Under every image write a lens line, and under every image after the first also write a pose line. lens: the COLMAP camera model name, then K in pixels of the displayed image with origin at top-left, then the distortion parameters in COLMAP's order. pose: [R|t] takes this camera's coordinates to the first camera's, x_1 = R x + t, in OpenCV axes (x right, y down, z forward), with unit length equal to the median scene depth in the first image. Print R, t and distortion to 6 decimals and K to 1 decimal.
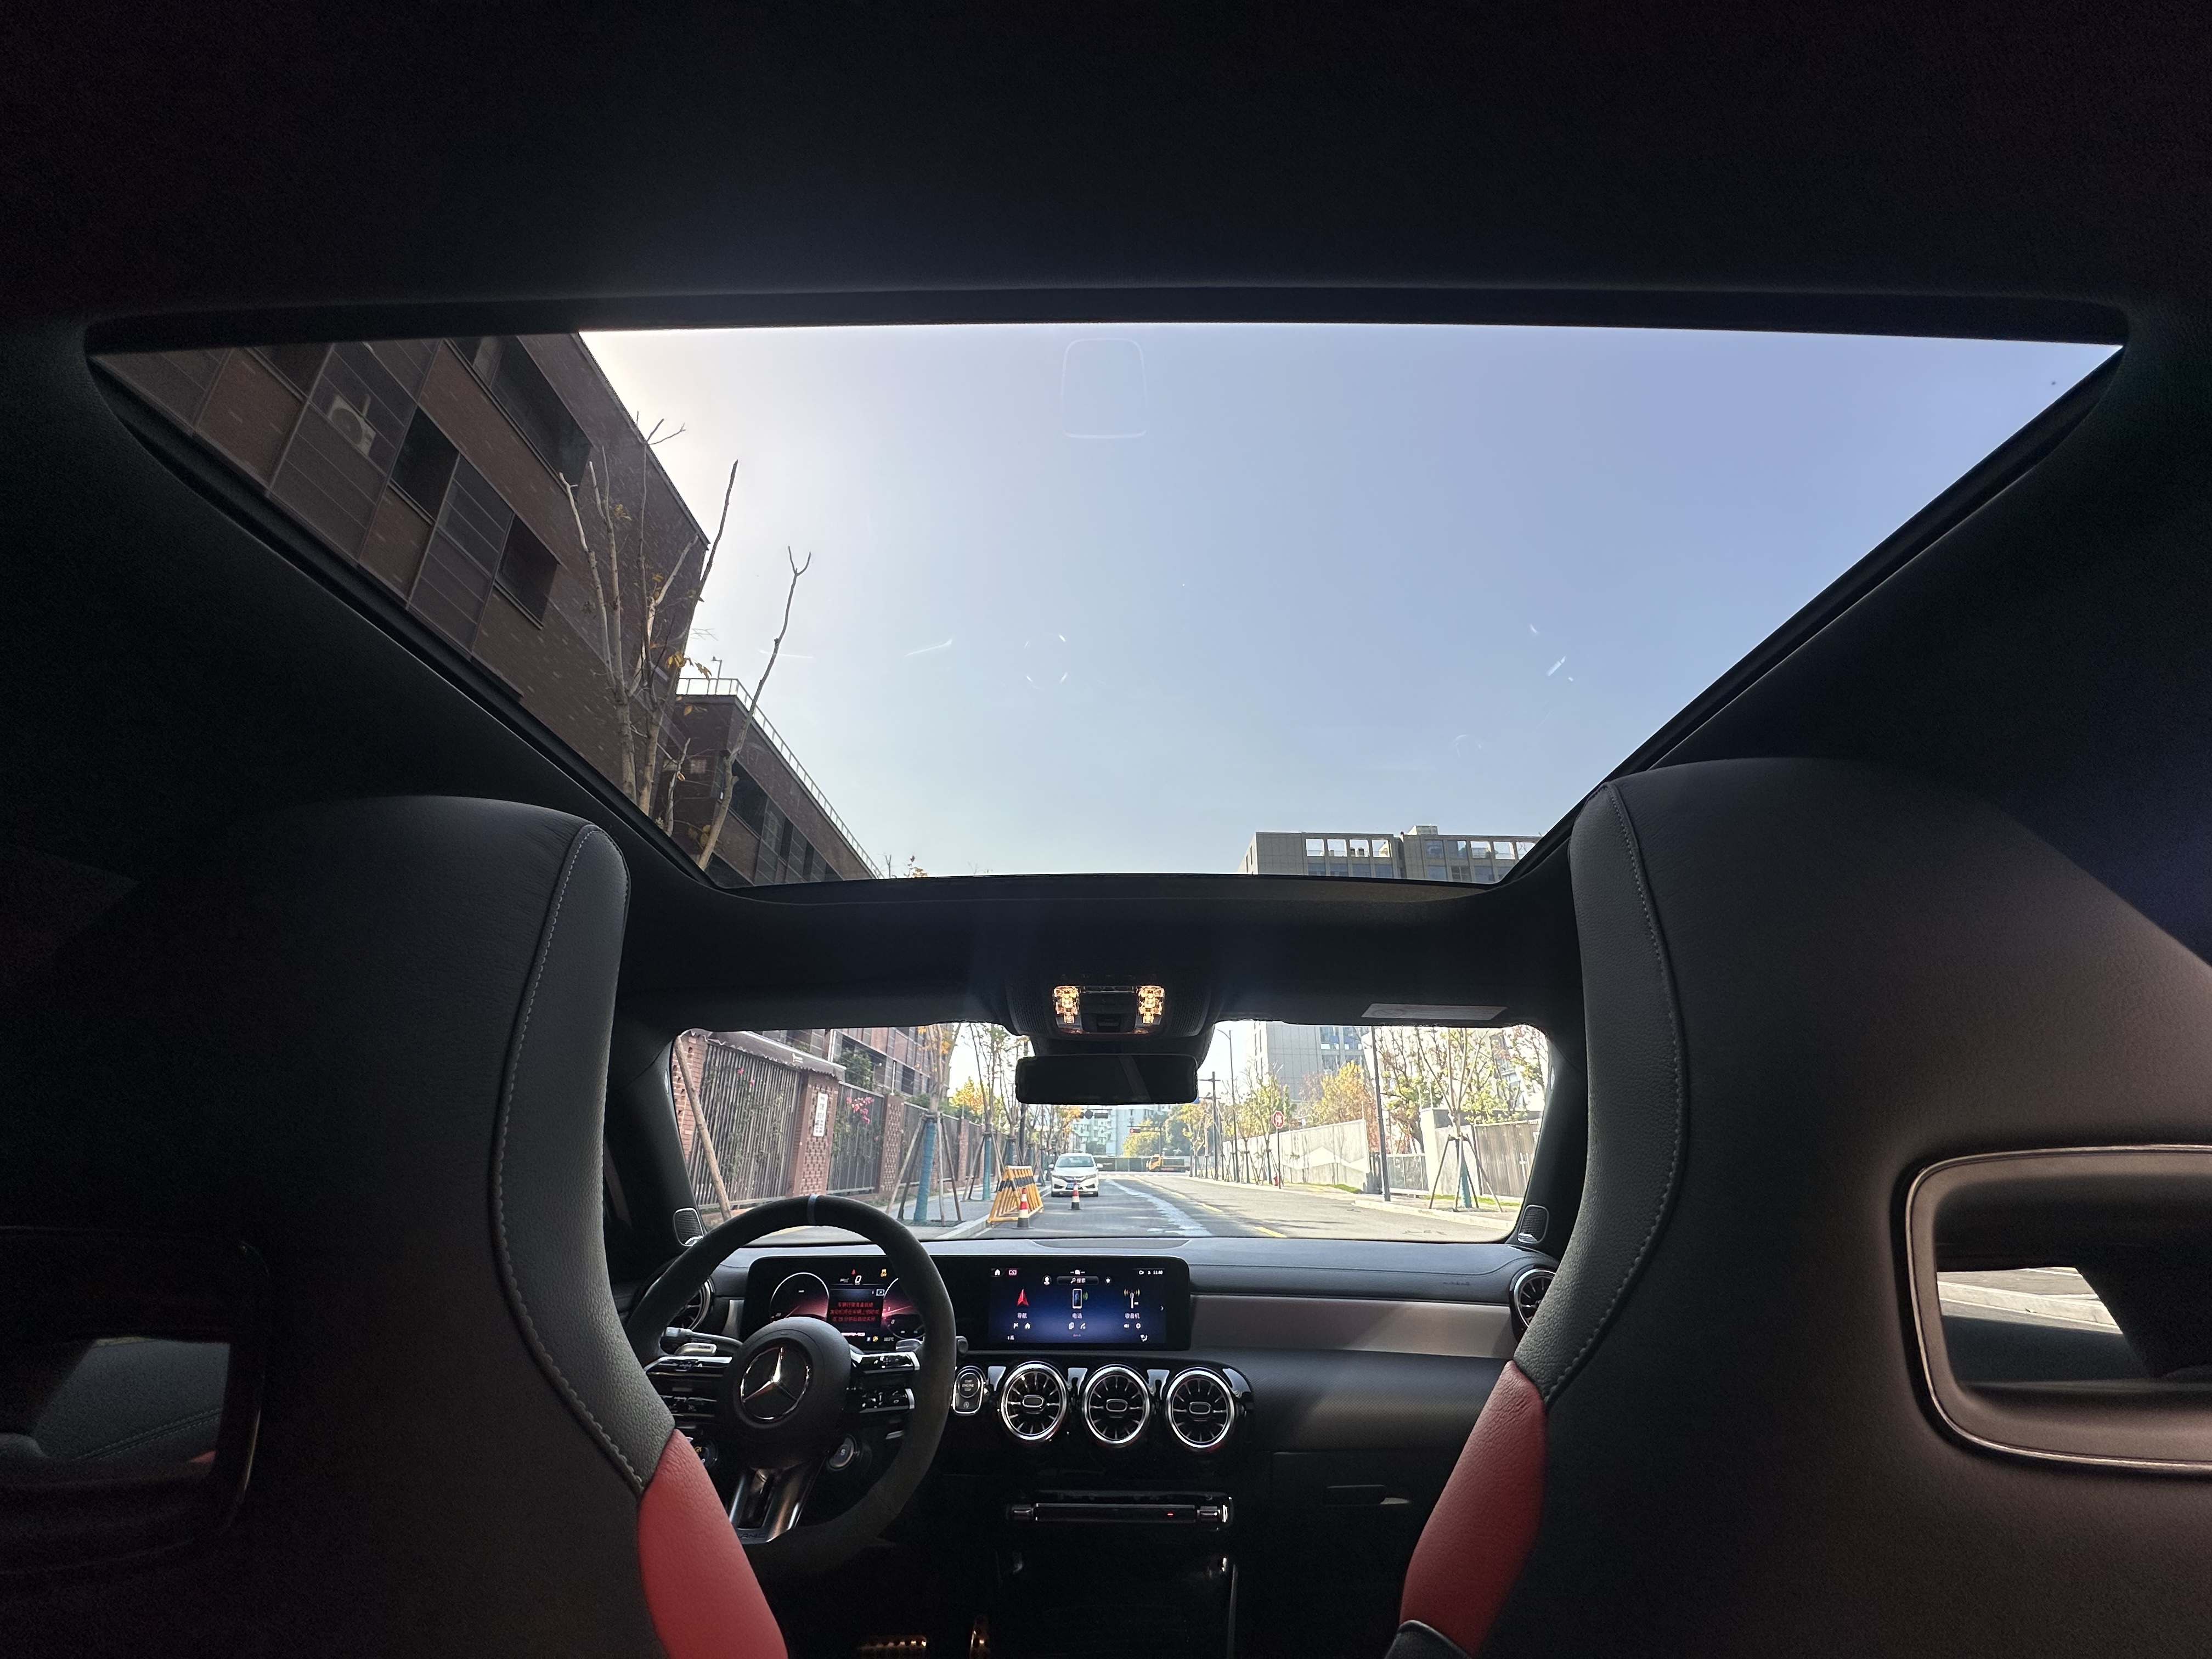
lens RADIAL K [[885.2, 0, 1105.2], [0, 885.2, 836.4], [0, 0, 1]] dist [-0.000121, 0.000058]
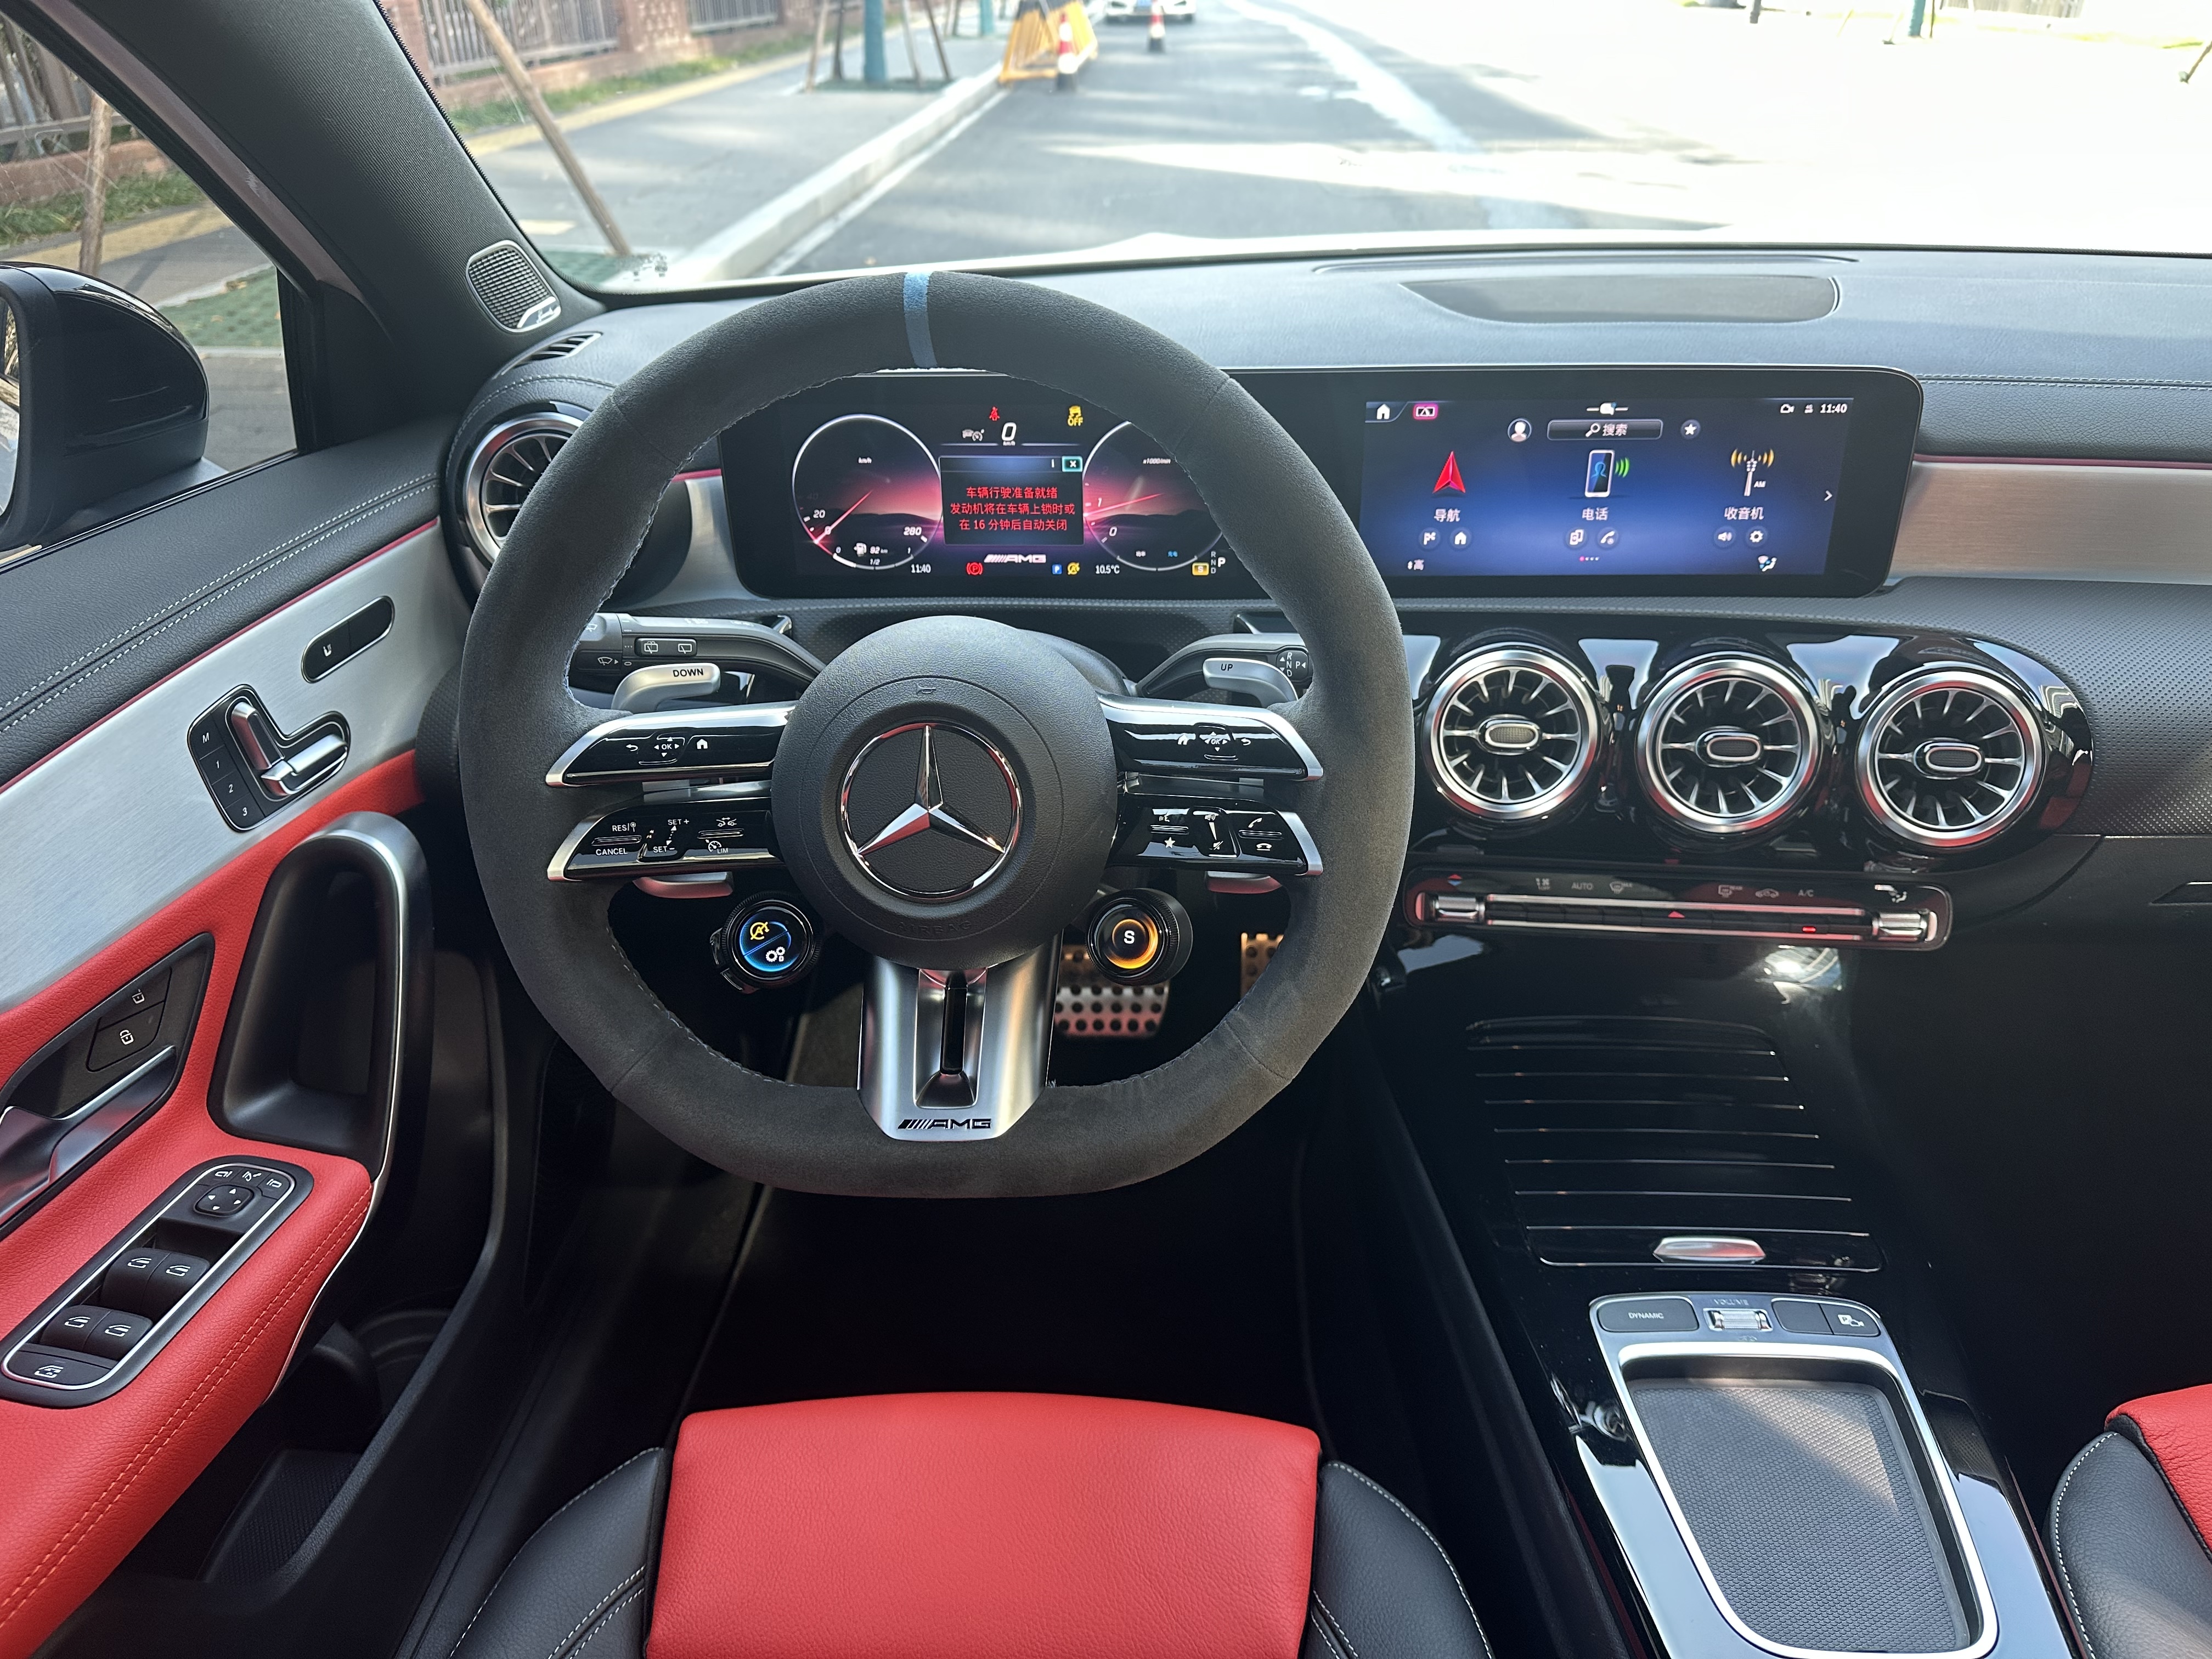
lens RADIAL K [[1534.0, 0, 1108.3], [0, 1534.0, 822.6], [0, 0, 1]] dist [0.158020, -0.332841]
pose [[0.998978, 0.004615, -0.044958, -0.210221], [0.031203, 0.649191, 0.759985, 0.110439], [0.032694, -0.760611, 0.648384, 0.455215]]
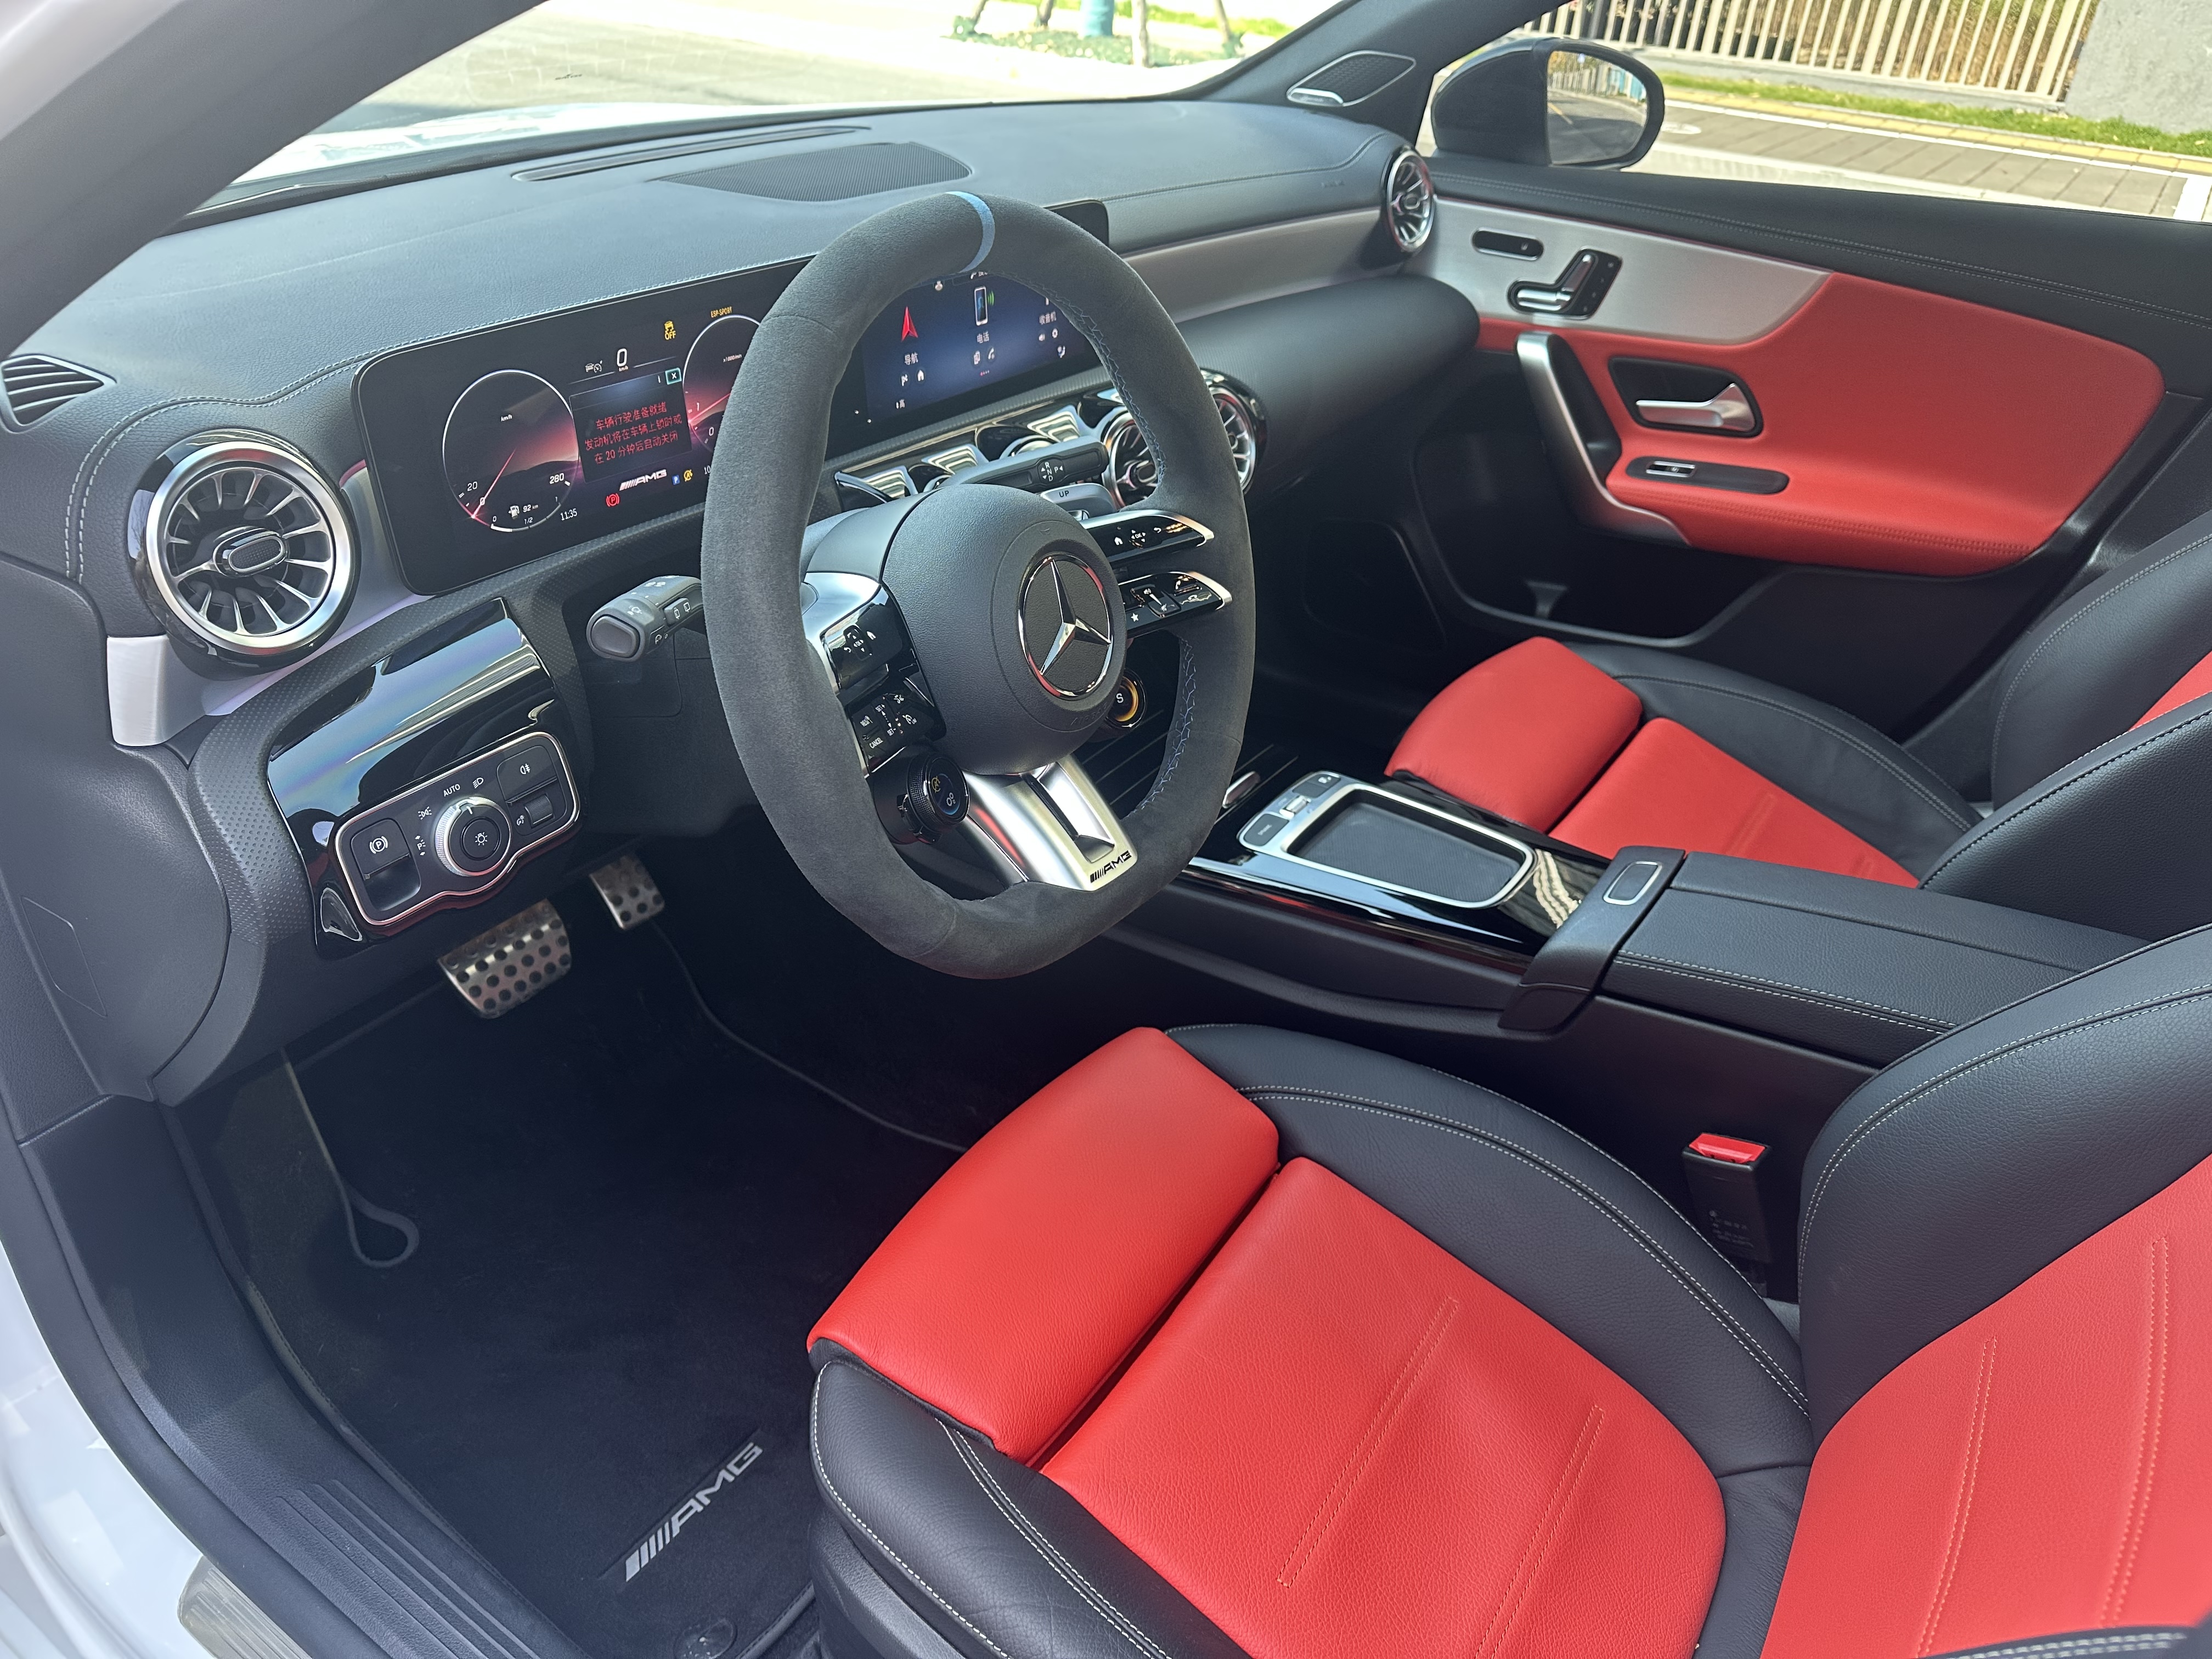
lens RADIAL K [[1565.1, 0, 1117.8], [0, 1565.1, 825.8], [0, 0, 1]] dist [0.087217, -0.128451]
pose [[0.550498, -0.414086, 0.724903, -0.759387], [-0.351285, 0.672808, 0.651097, 0.113770], [-0.757331, -0.613075, 0.224917, 0.565238]]
